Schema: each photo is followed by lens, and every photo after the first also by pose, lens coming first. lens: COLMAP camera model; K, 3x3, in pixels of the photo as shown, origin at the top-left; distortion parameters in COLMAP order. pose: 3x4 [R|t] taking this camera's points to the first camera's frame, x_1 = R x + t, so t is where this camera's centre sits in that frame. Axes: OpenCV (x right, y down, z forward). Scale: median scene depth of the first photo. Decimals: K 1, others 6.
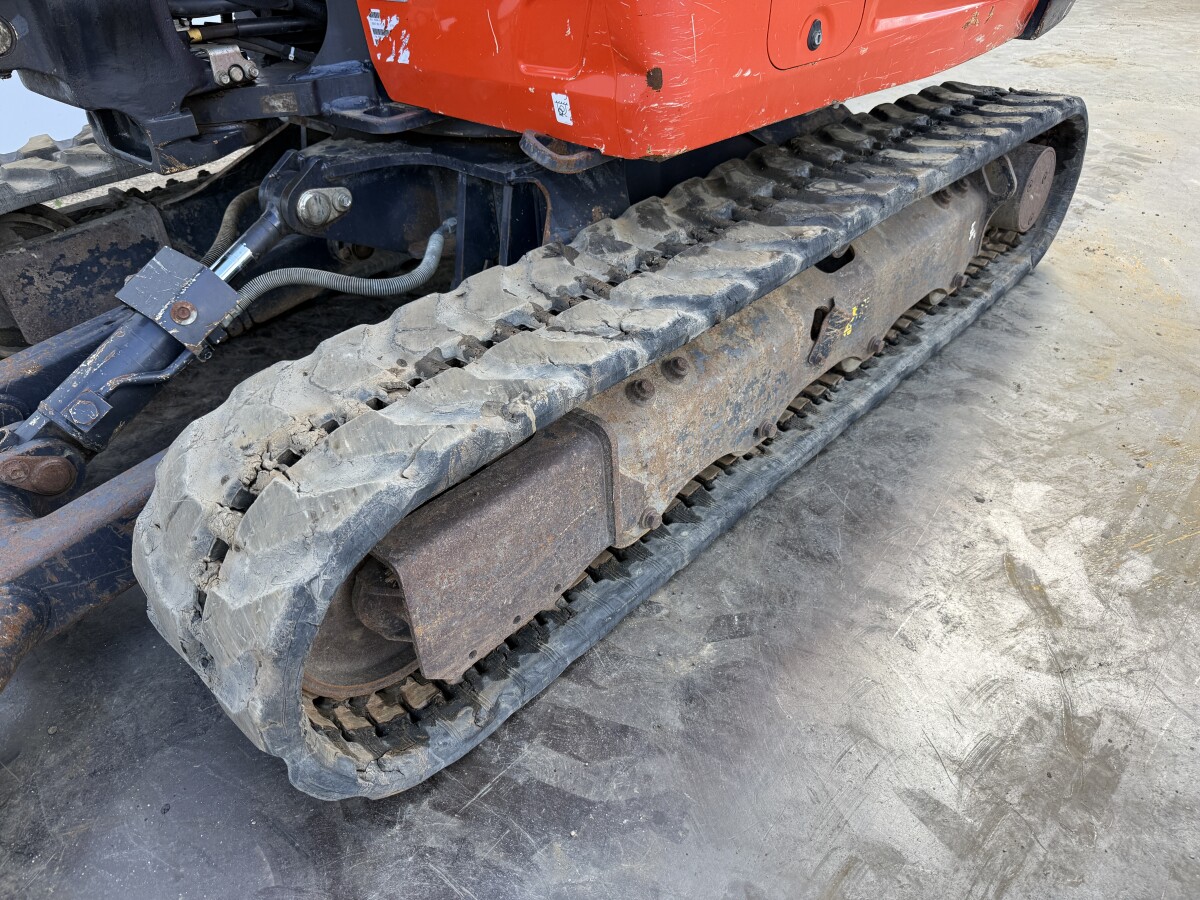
lens RADIAL K [[843.3, 0, 602.5], [0, 843.3, 448.0], [0, 0, 1]] dist [0.056770, -0.093309]
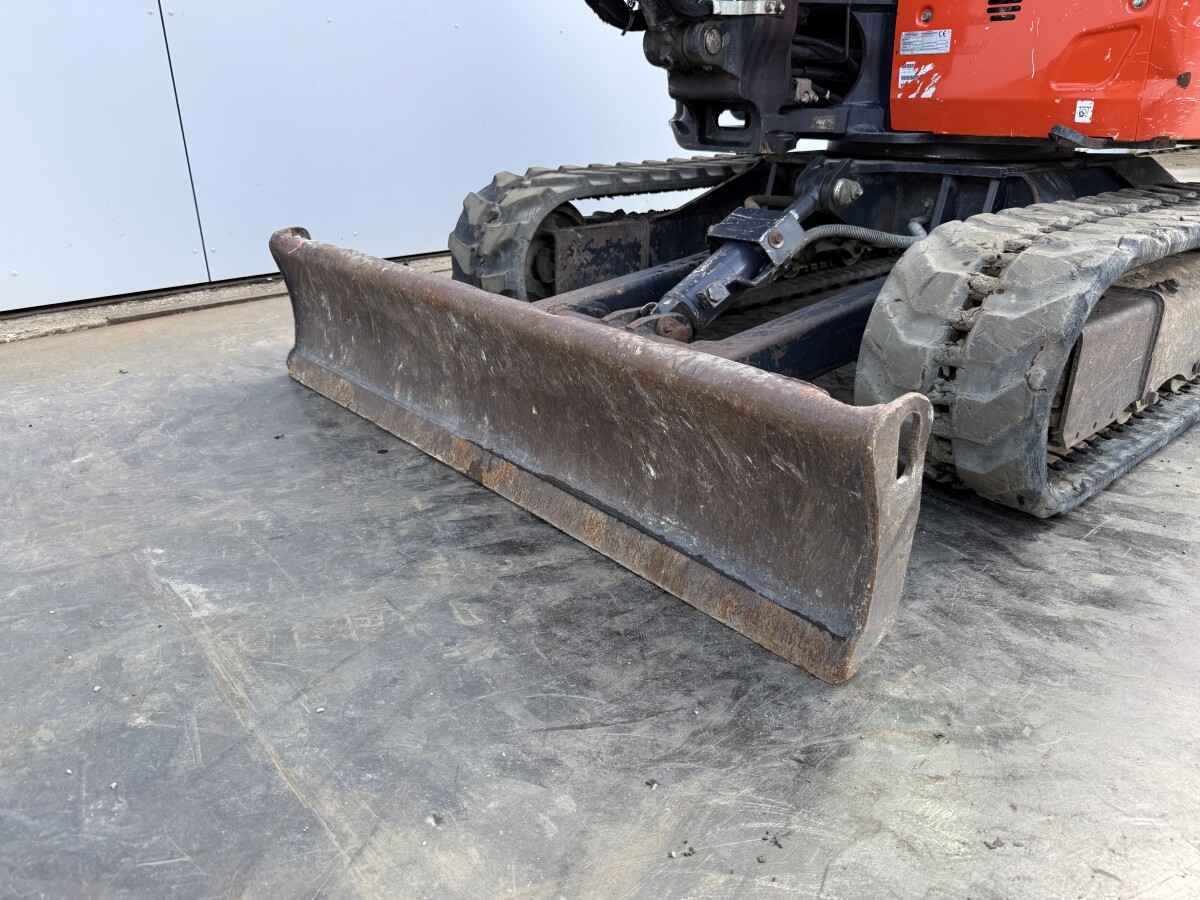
lens RADIAL K [[832.8, 0, 600.0], [0, 832.8, 450.0], [0, 0, 1]] dist [-0.065387, 0.004633]
pose [[0.988052, 0.087703, -0.126734, -0.588608], [-0.111911, 0.973650, -0.198701, 0.484686], [0.105968, 0.210510, 0.971831, -0.272159]]
